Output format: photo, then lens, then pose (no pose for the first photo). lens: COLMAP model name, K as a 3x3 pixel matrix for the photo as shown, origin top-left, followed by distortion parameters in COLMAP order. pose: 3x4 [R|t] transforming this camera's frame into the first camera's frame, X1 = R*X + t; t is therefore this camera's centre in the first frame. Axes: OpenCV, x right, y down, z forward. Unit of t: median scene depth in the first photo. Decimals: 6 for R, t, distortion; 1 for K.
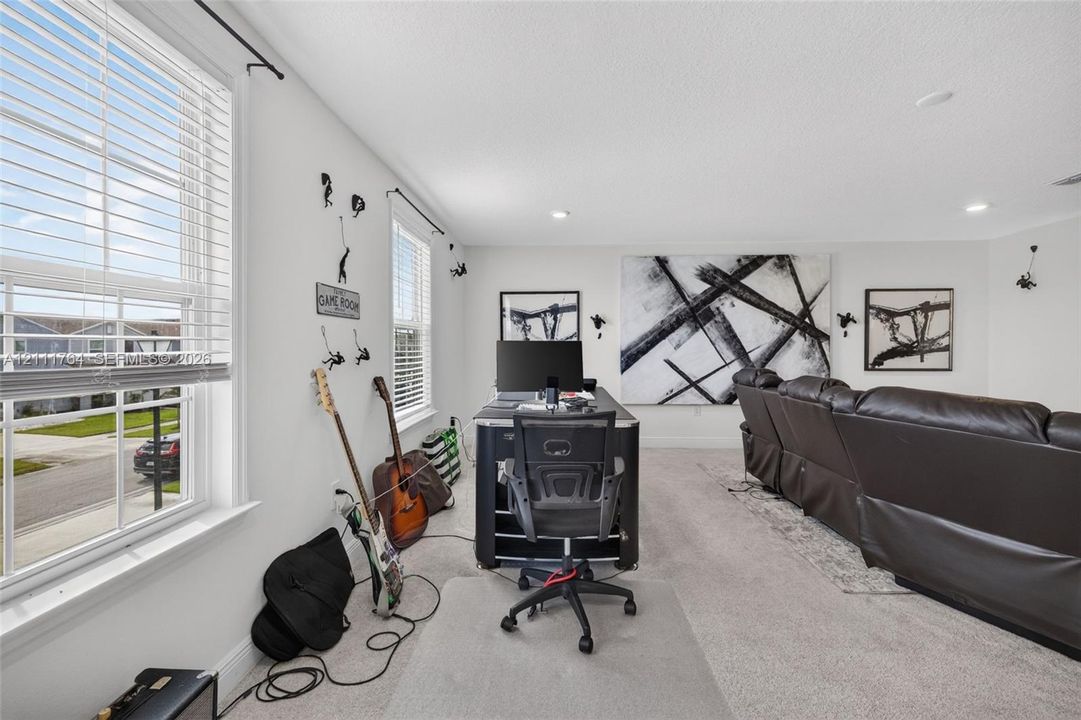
lens RADIAL K [[448.9, 0, 535.4], [0, 448.9, 352.4], [0, 0, 1]] dist [0.001187, -0.000741]
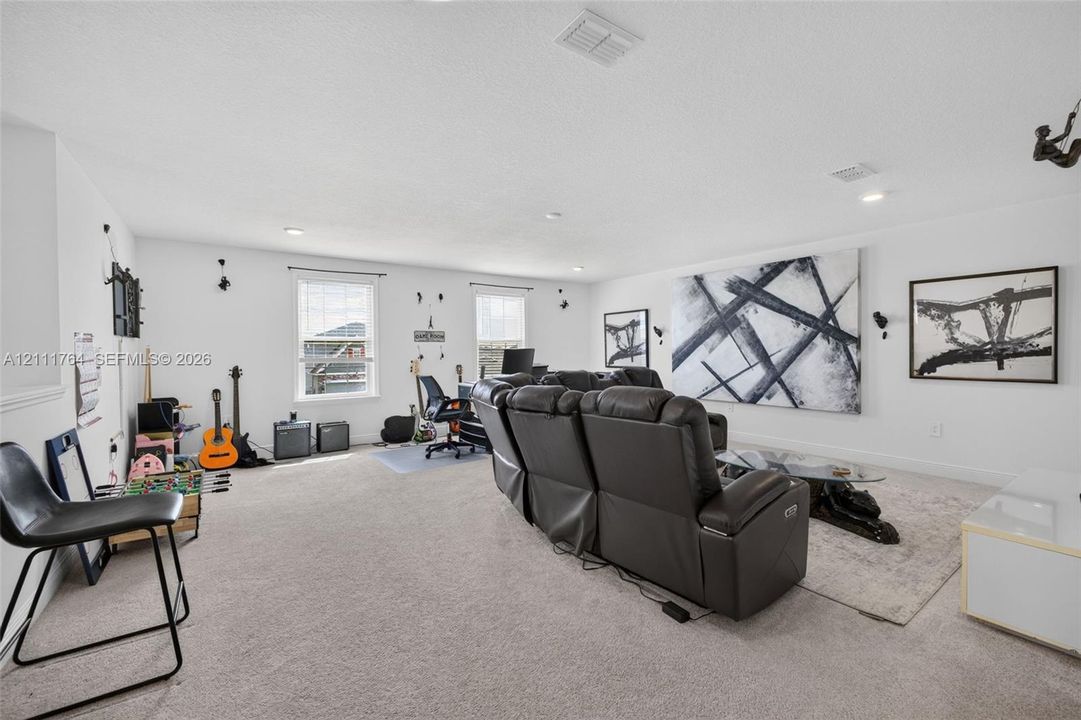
lens RADIAL K [[448.9, 0, 543.2], [0, 448.9, 360.3], [0, 0, 1]] dist [0.001187, -0.000741]
pose [[0.613979, 0.013271, -0.789211, 0.979521], [-0.005421, 0.999906, 0.012596, 0.000253], [0.789304, -0.003455, 0.613993, -0.064417]]
